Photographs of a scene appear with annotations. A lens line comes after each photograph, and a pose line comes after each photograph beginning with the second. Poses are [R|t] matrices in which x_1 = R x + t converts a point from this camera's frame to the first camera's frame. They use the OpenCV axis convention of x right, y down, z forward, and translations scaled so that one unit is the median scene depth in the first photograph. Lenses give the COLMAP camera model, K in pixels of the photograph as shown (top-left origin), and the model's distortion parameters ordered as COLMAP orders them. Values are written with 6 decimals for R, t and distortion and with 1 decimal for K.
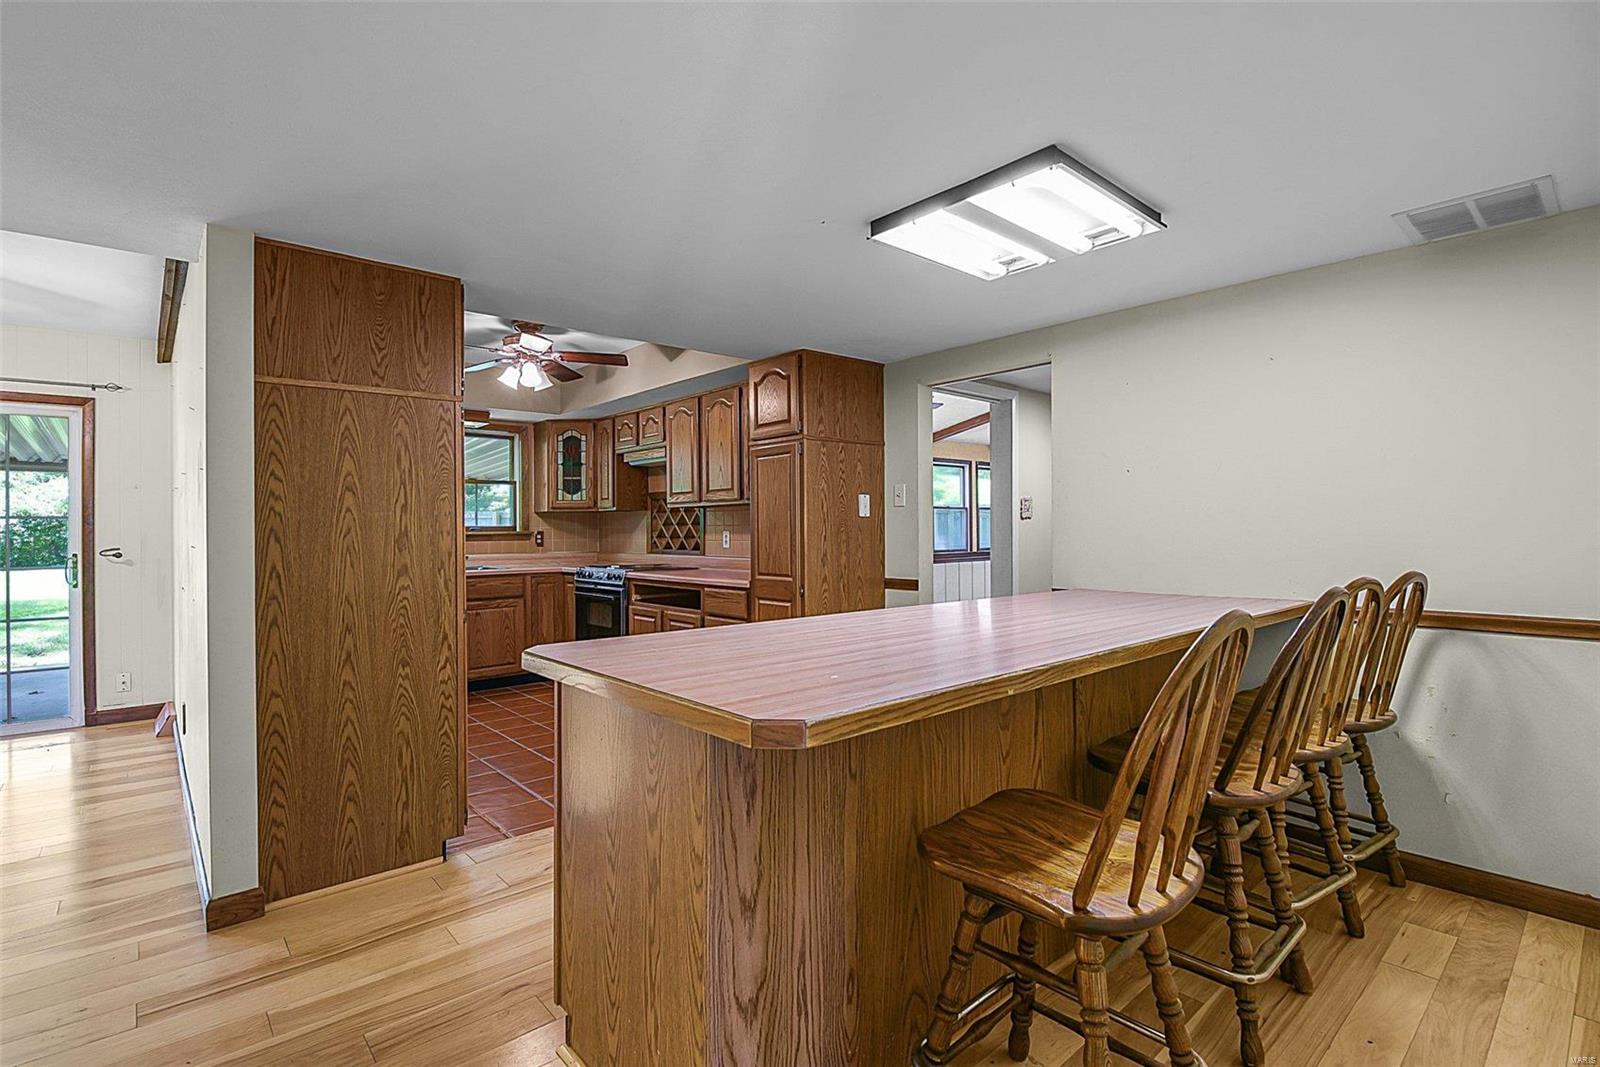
lens RADIAL K [[740.9, 0, 798.9], [0, 740.9, 533.8], [0, 0, 1]] dist [-0.006252, -0.000382]
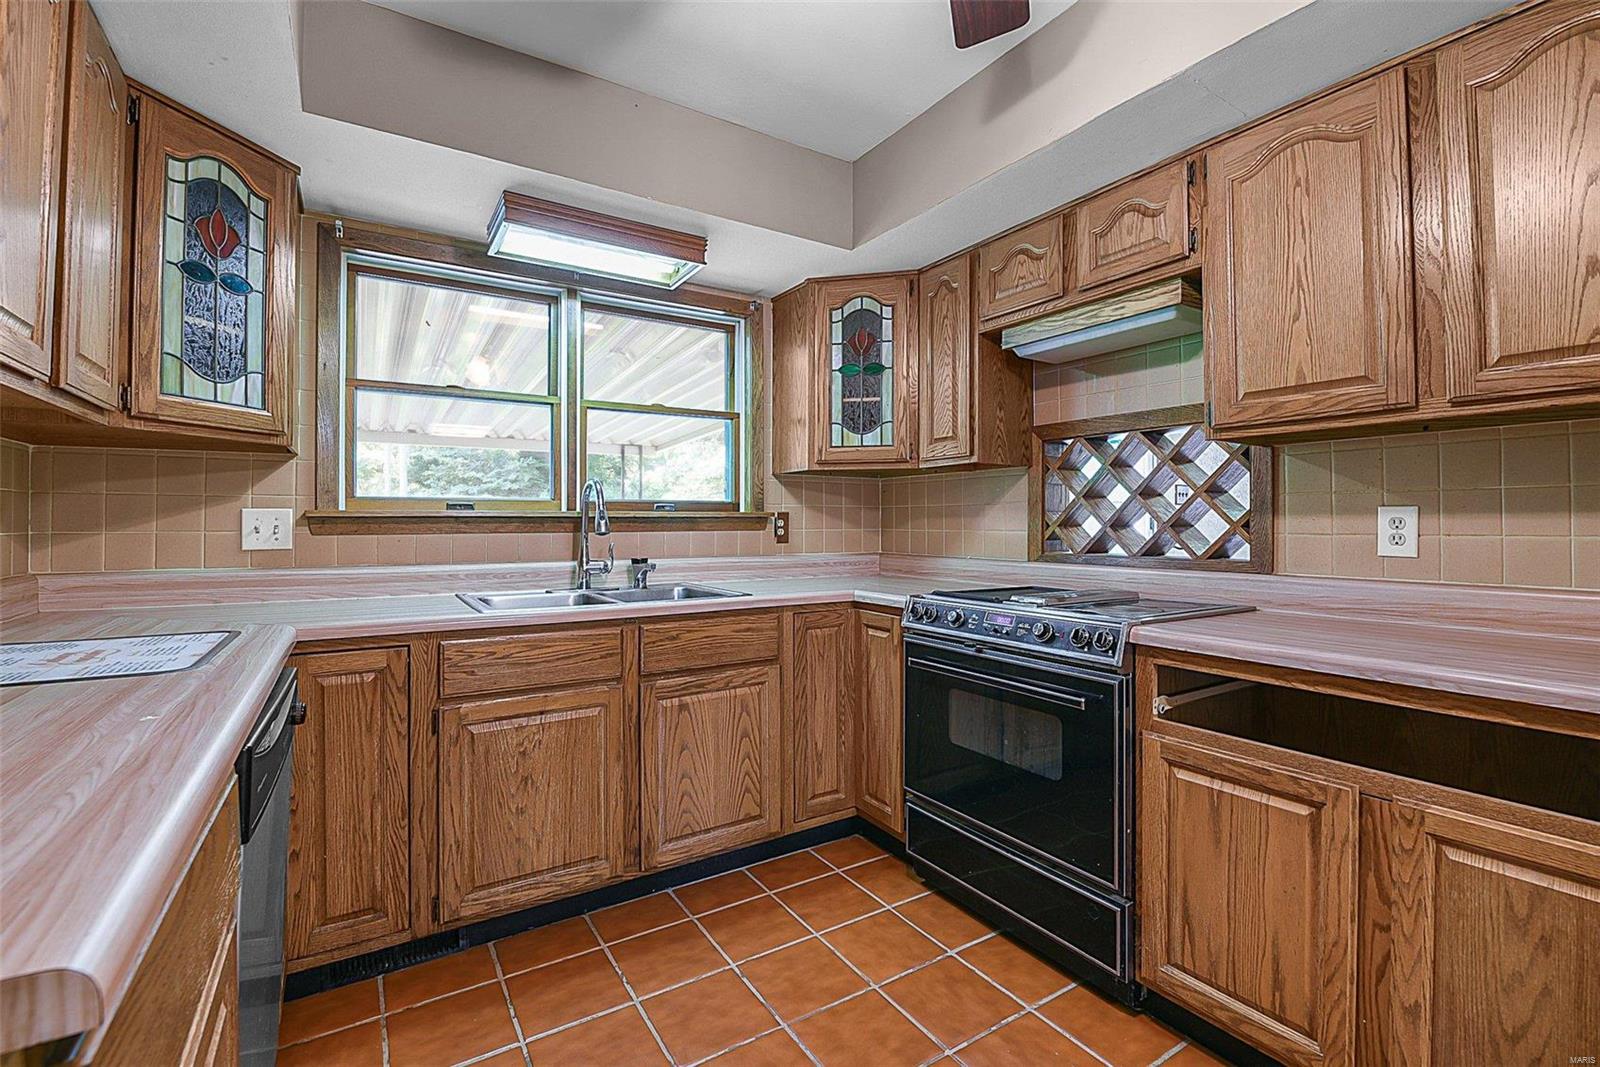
lens RADIAL K [[698.9, 0, 796.4], [0, 698.9, 511.4], [0, 0, 1]] dist [-0.008448, -0.004578]
pose [[0.986523, 0.003453, -0.163584, -0.285716], [-0.006958, 0.999758, -0.020858, 0.006355], [0.163473, 0.021715, 0.986309, 0.579451]]
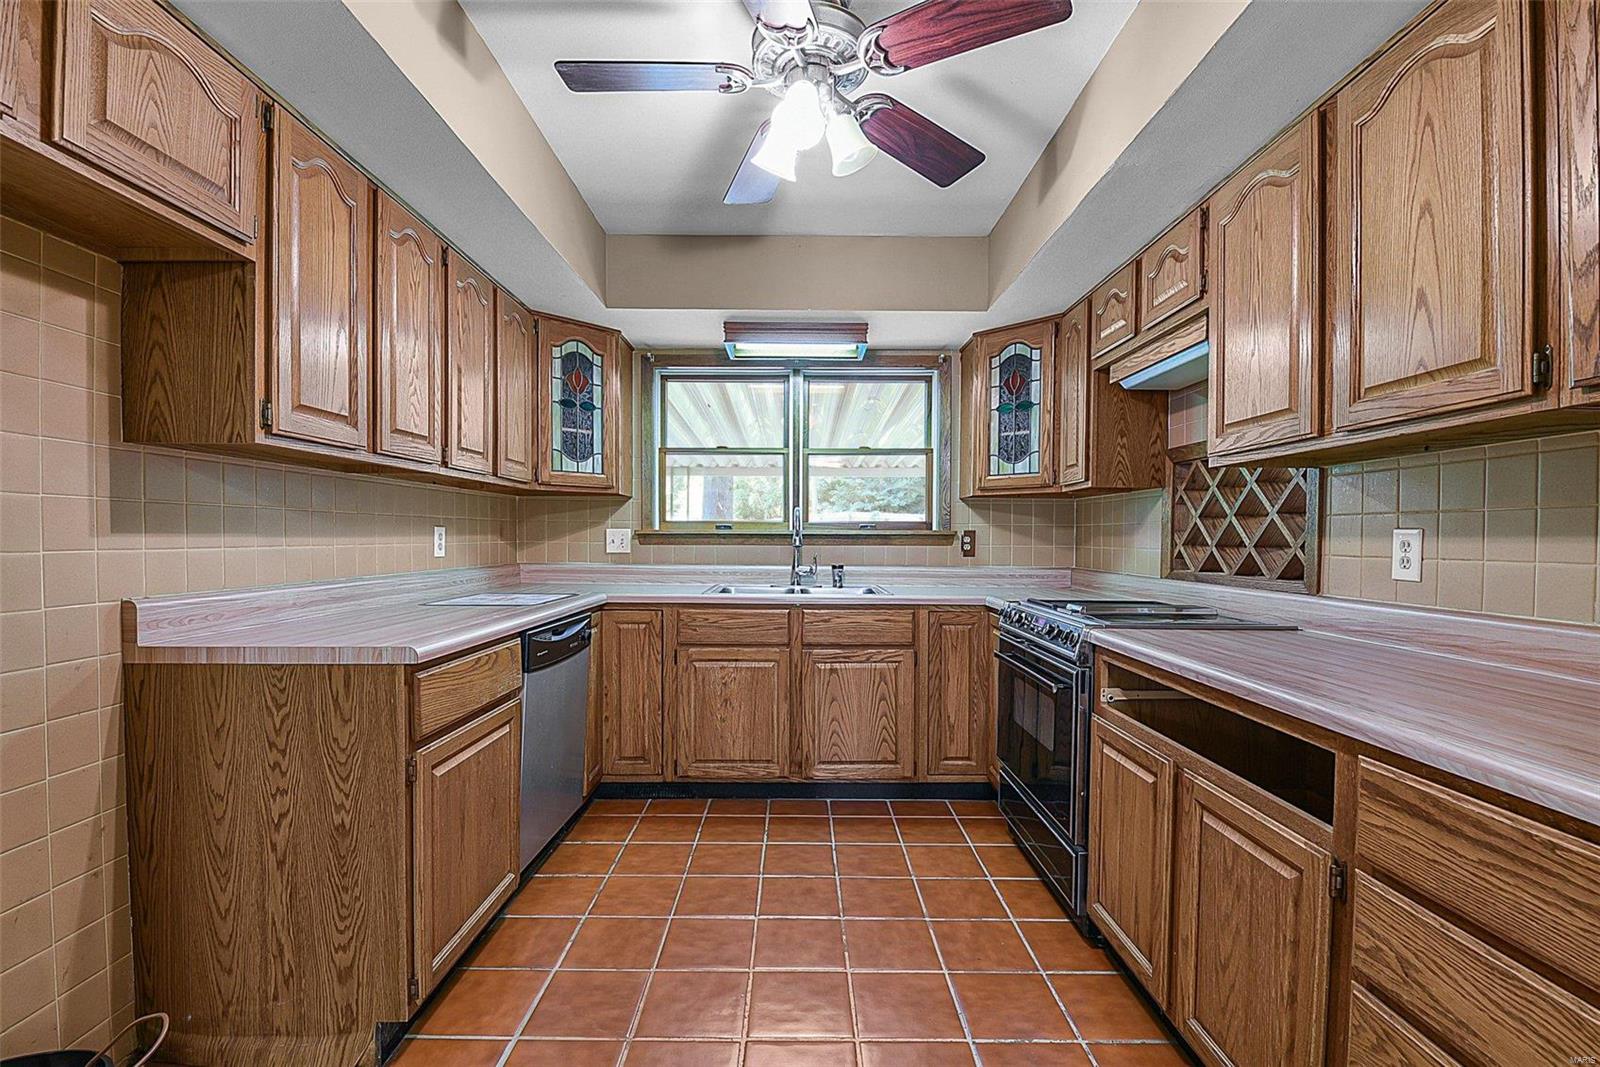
lens RADIAL K [[698.9, 0, 800.6], [0, 698.9, 547.1], [0, 0, 1]] dist [-0.008448, -0.004578]
pose [[0.750727, 0.021801, -0.660253, -0.087662], [-0.014802, 0.999760, 0.016182, 0.003022], [0.660447, -0.002375, 0.750869, 0.532344]]
